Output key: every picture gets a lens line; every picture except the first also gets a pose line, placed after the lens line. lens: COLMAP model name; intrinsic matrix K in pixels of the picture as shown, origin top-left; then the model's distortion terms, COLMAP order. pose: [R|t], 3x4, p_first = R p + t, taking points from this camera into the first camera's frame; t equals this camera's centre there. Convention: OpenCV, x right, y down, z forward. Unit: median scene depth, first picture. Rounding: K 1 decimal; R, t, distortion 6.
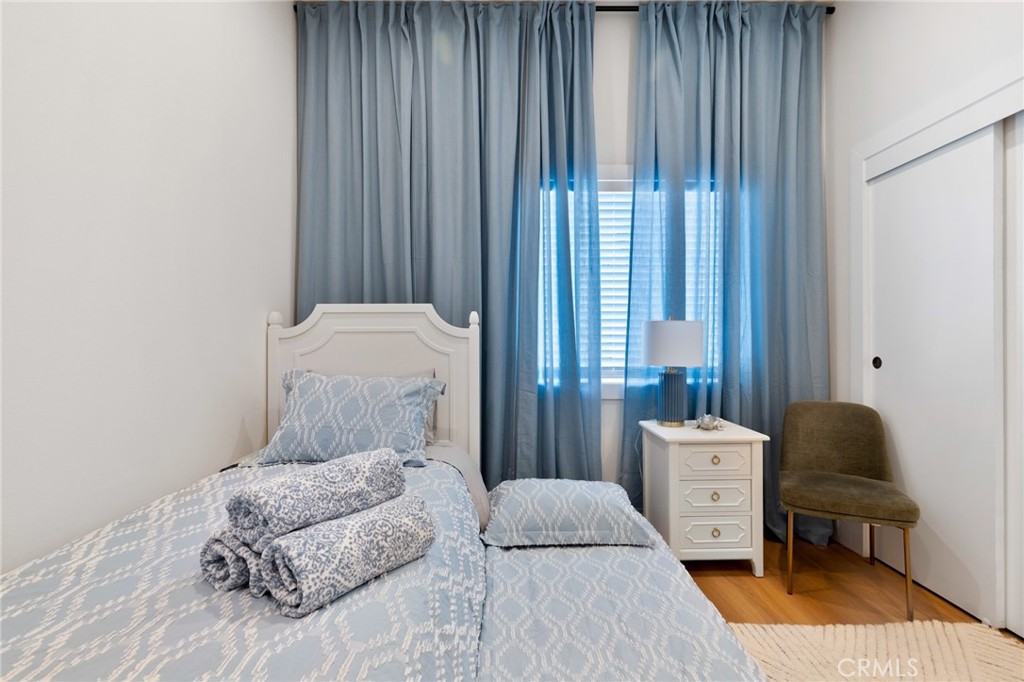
lens RADIAL K [[456.7, 0, 512.0], [0, 456.7, 341.0], [0, 0, 1]] dist [0.013454, -0.005244]
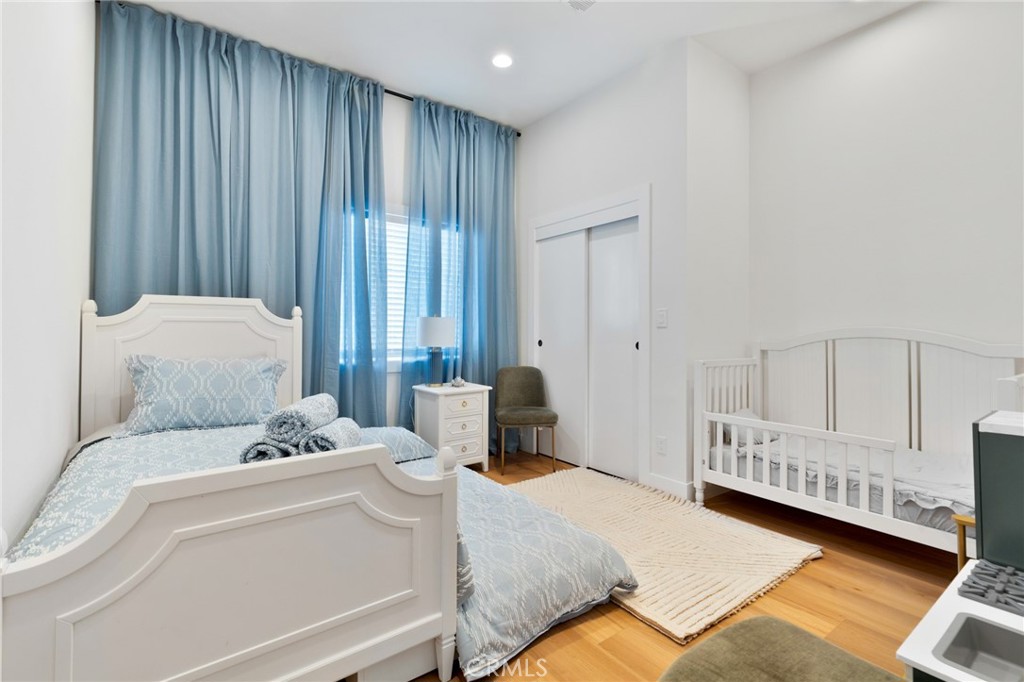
lens RADIAL K [[466.7, 0, 512.5], [0, 466.7, 325.8], [0, 0, 1]] dist [0.001013, -0.000120]
pose [[0.805072, 0.011322, 0.593070, -0.339798], [-0.005280, 0.999915, -0.011921, 0.001737], [-0.593154, 0.006466, 0.805063, -0.365754]]
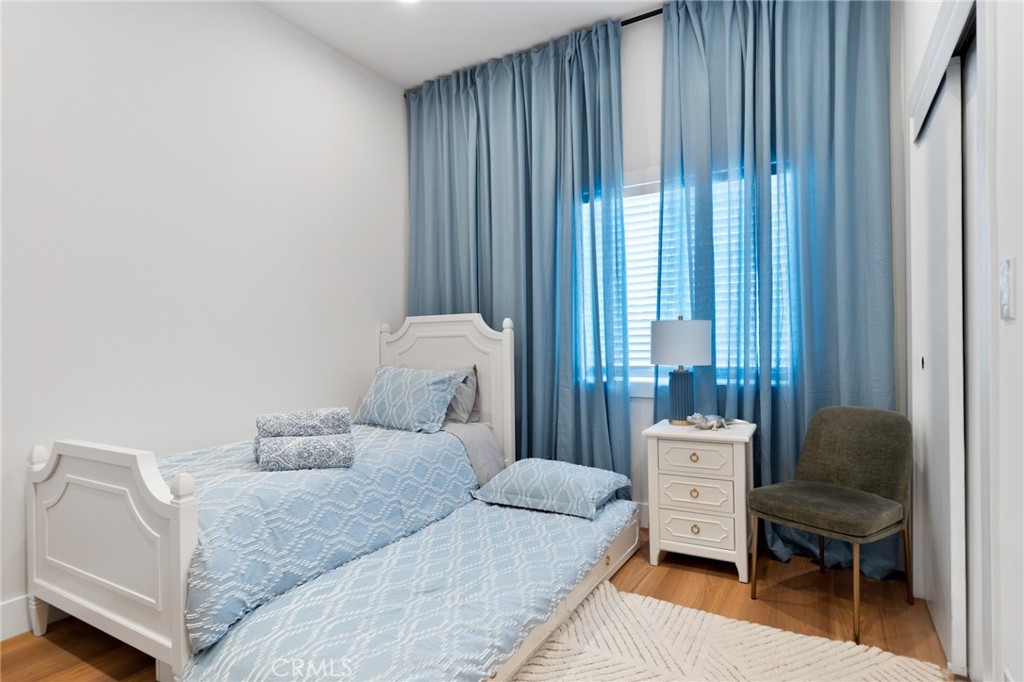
lens RADIAL K [[529.3, 0, 519.4], [0, 529.3, 345.5], [0, 0, 1]] dist [0.001769, 0.000223]
pose [[0.859345, -0.009103, -0.511315, 0.604705], [0.012972, 0.999908, 0.004001, 0.002491], [0.511231, -0.010071, 0.859384, -0.169298]]
